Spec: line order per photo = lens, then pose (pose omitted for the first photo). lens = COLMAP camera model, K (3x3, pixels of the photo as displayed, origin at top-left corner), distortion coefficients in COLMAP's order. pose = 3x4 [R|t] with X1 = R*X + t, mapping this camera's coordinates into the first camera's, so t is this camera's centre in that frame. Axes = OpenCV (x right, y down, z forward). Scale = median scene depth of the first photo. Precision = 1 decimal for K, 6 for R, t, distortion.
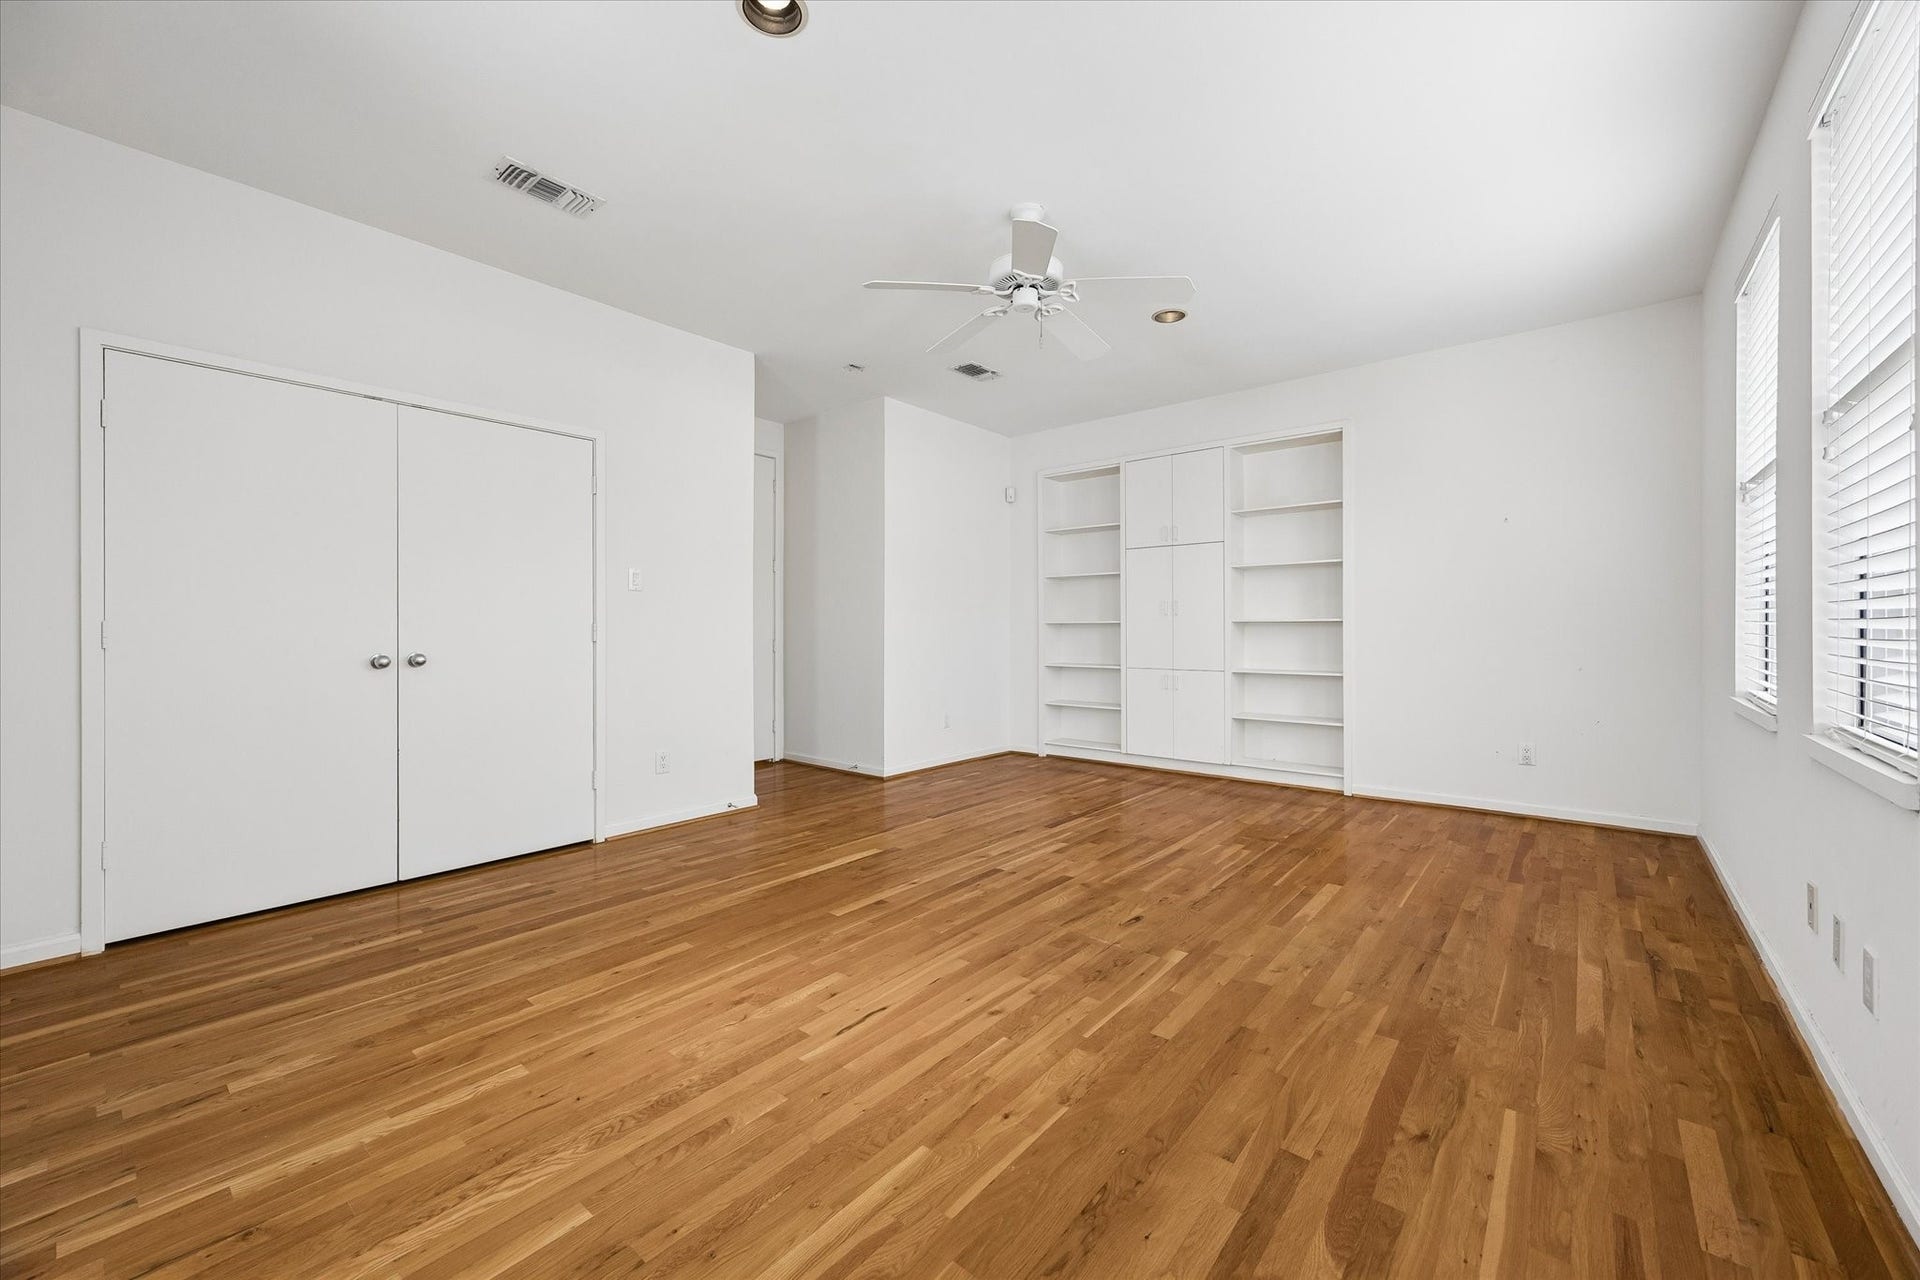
lens RADIAL K [[753.2, 0, 969.0], [0, 753.2, 627.7], [0, 0, 1]] dist [-0.000179, -0.000173]
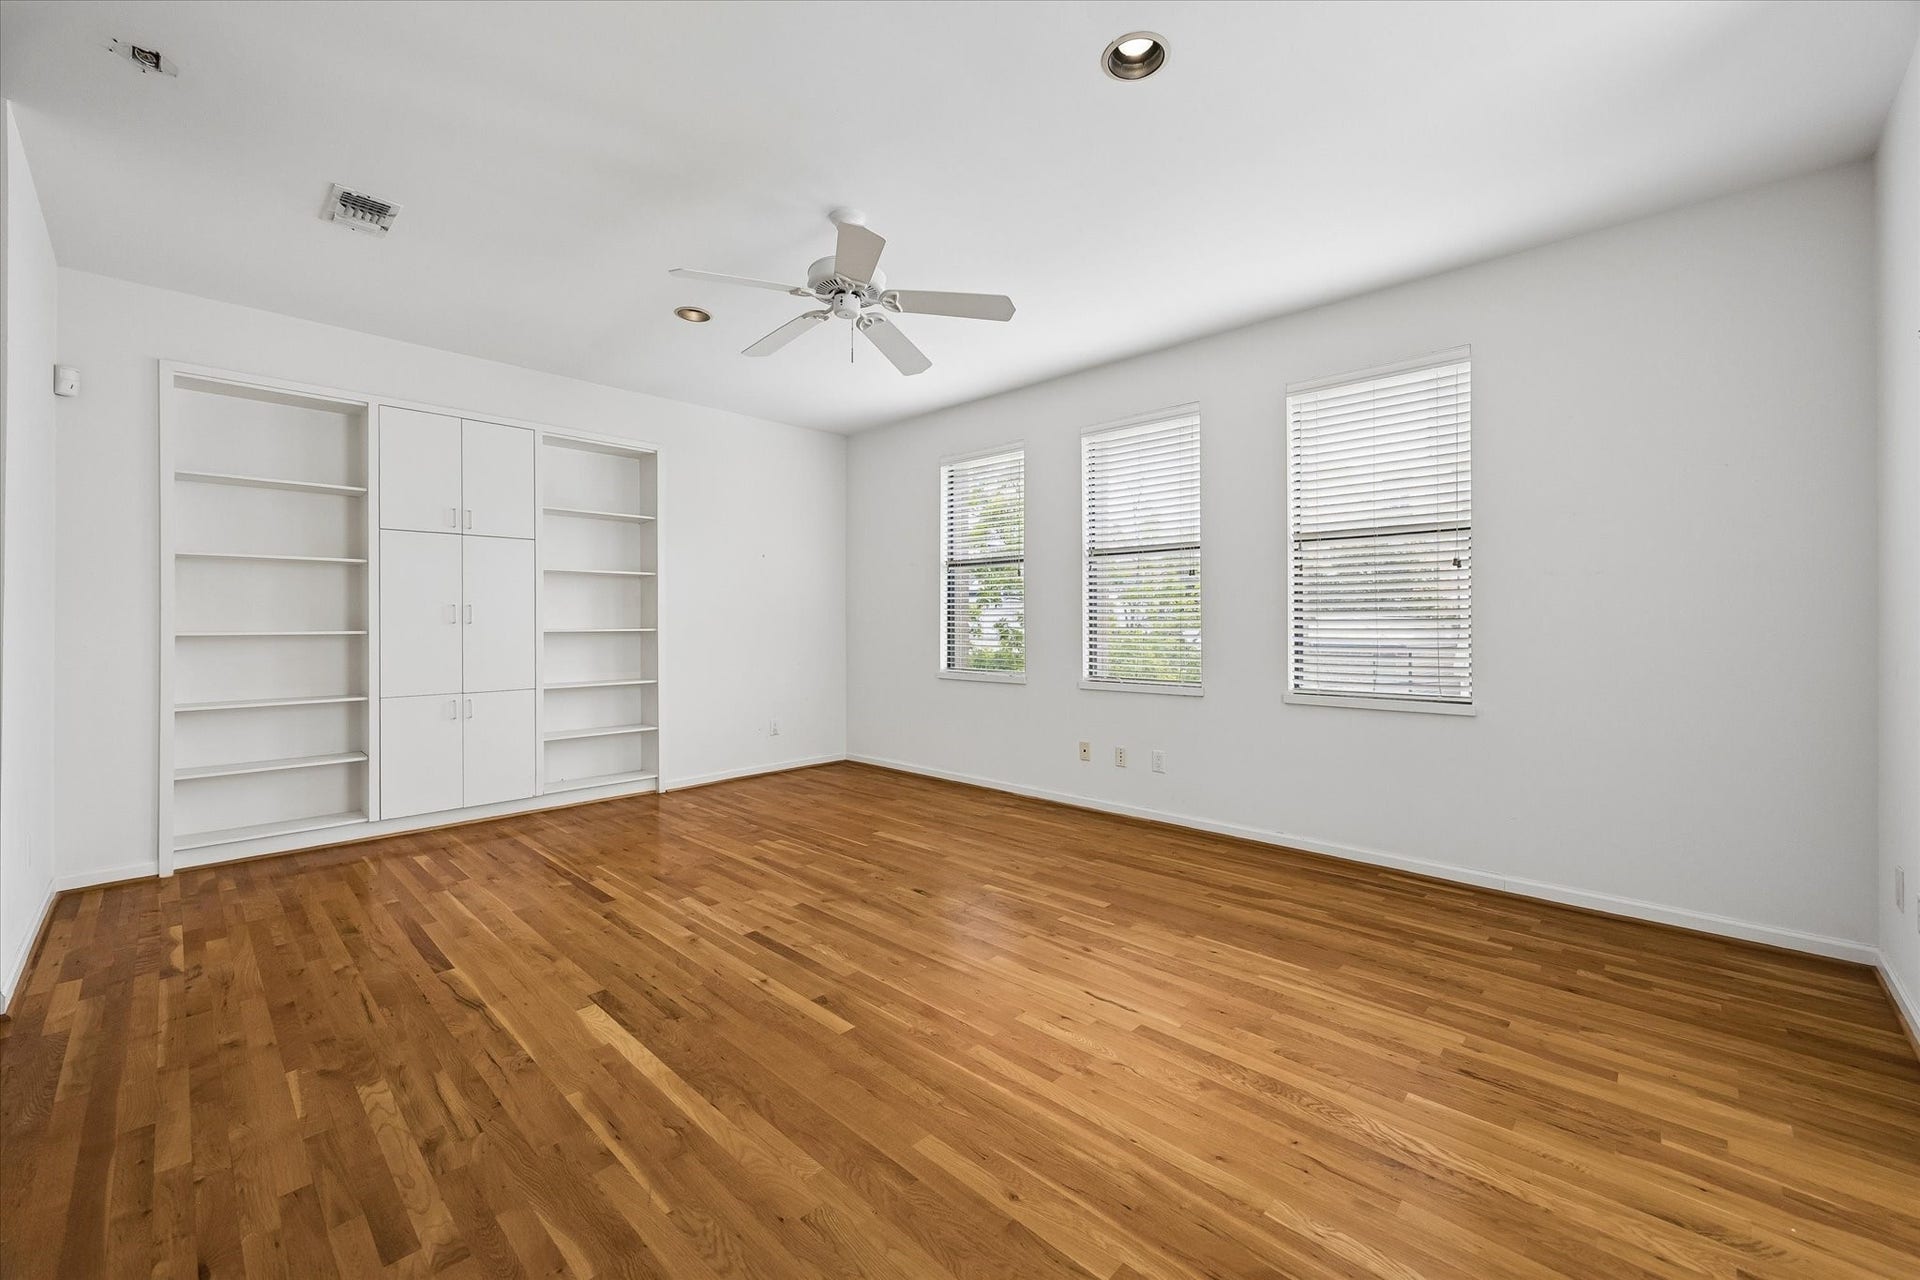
lens RADIAL K [[753.2, 0, 969.5], [0, 753.2, 634.6], [0, 0, 1]] dist [-0.000179, -0.000173]
pose [[0.068218, -0.010460, 0.997616, -0.876097], [0.002892, 0.999943, 0.010287, -0.022829], [-0.997666, 0.002183, 0.068244, 0.785579]]
